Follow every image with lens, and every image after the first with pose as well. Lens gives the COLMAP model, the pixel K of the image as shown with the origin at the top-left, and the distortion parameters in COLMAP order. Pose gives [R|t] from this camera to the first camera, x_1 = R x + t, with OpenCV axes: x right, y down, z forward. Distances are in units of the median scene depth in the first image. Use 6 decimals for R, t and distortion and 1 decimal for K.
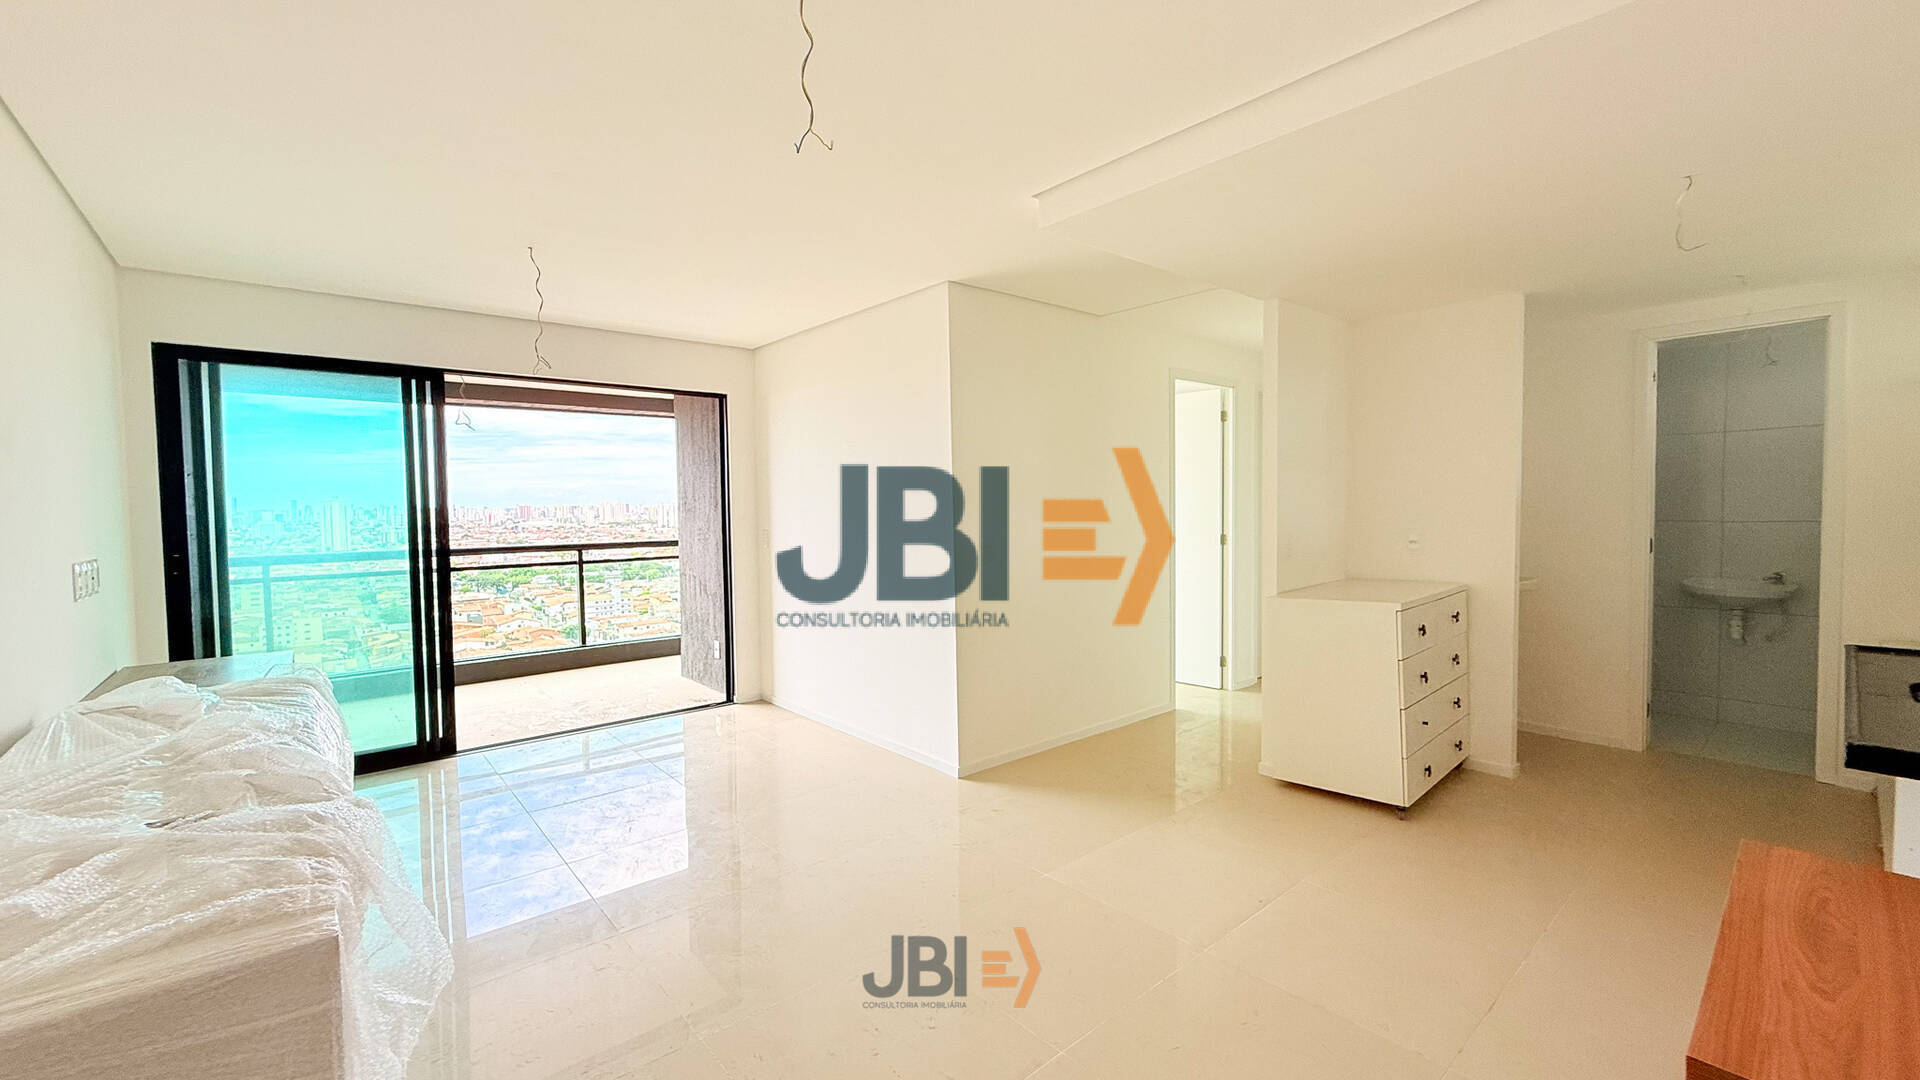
lens RADIAL K [[763.2, 0, 964.4], [0, 763.2, 538.1], [0, 0, 1]] dist [0.000711, -0.000837]
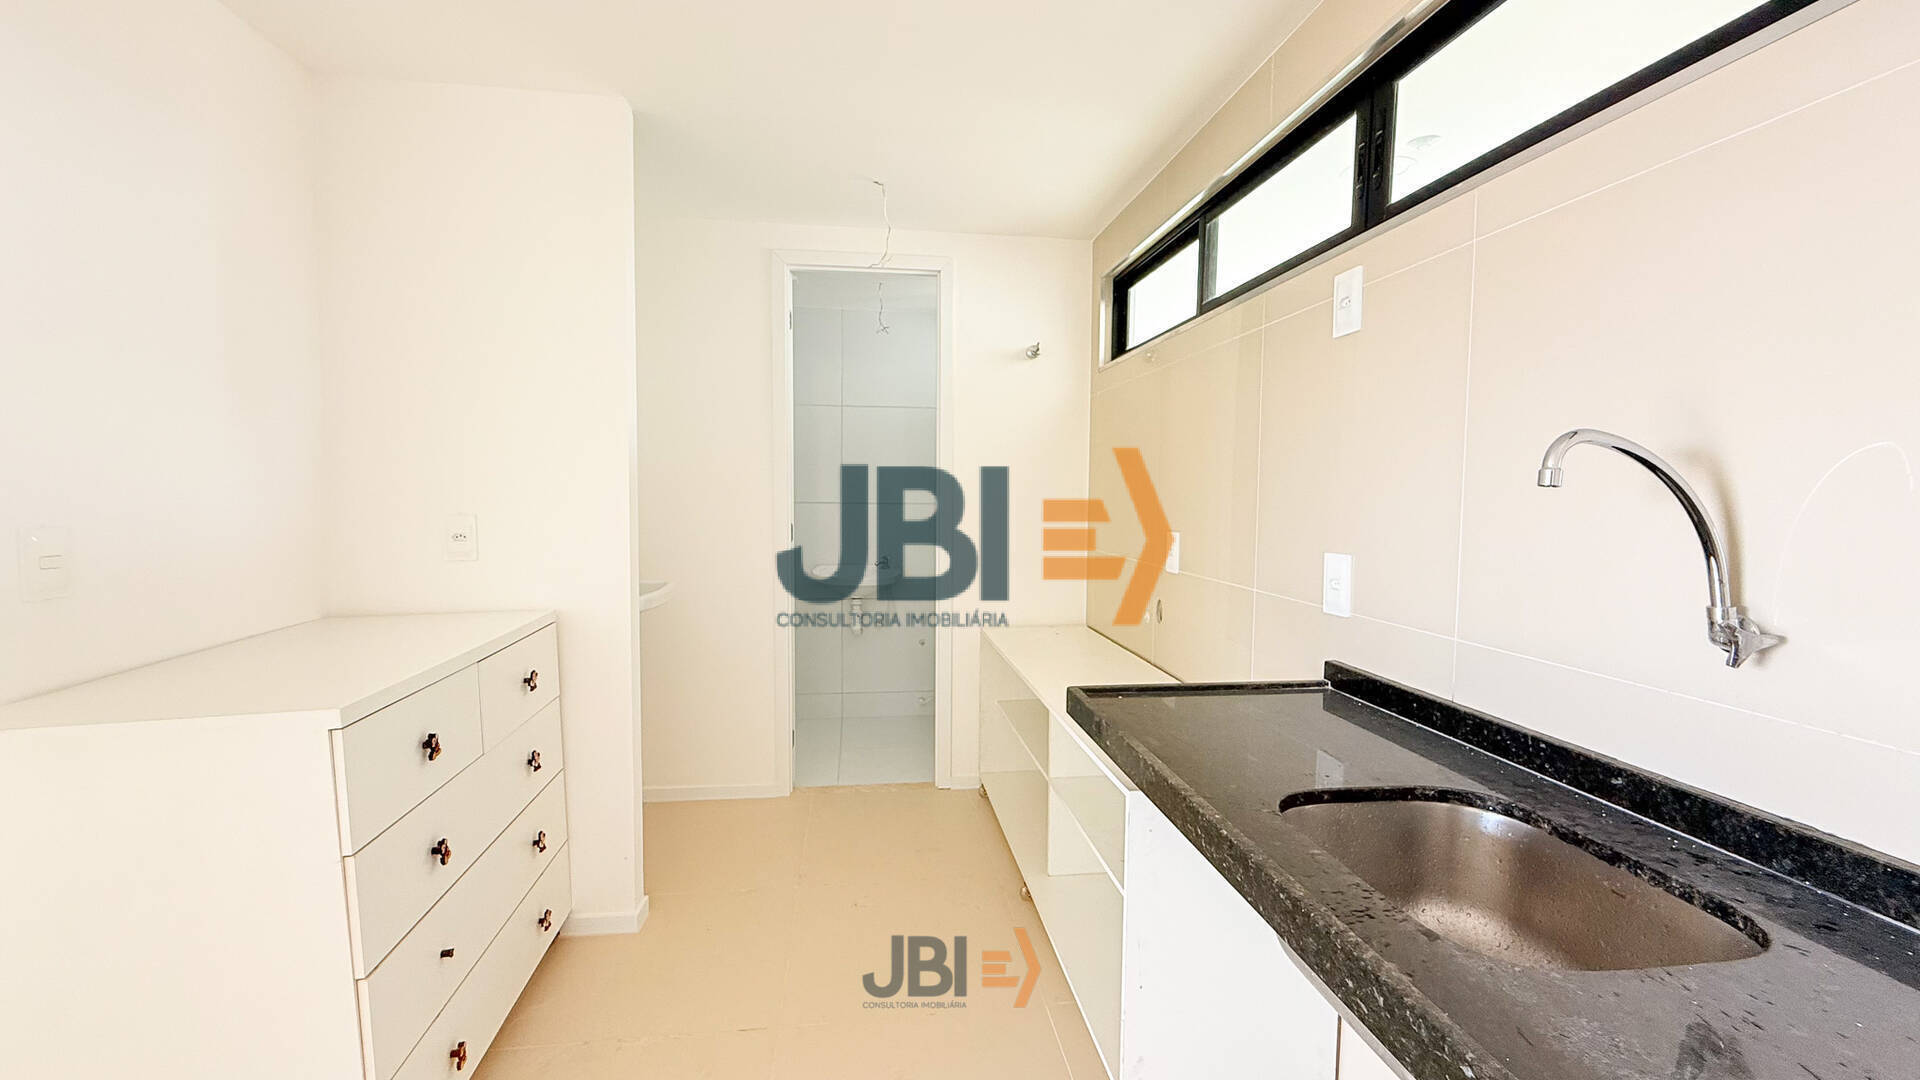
lens RADIAL K [[763.2, 0, 953.9], [0, 763.2, 536.9], [0, 0, 1]] dist [0.000711, -0.000837]
pose [[0.555743, -0.031141, 0.830771, 0.342251], [0.019846, 0.999510, 0.024189, -0.002353], [-0.831117, 0.003045, 0.556089, 0.427774]]
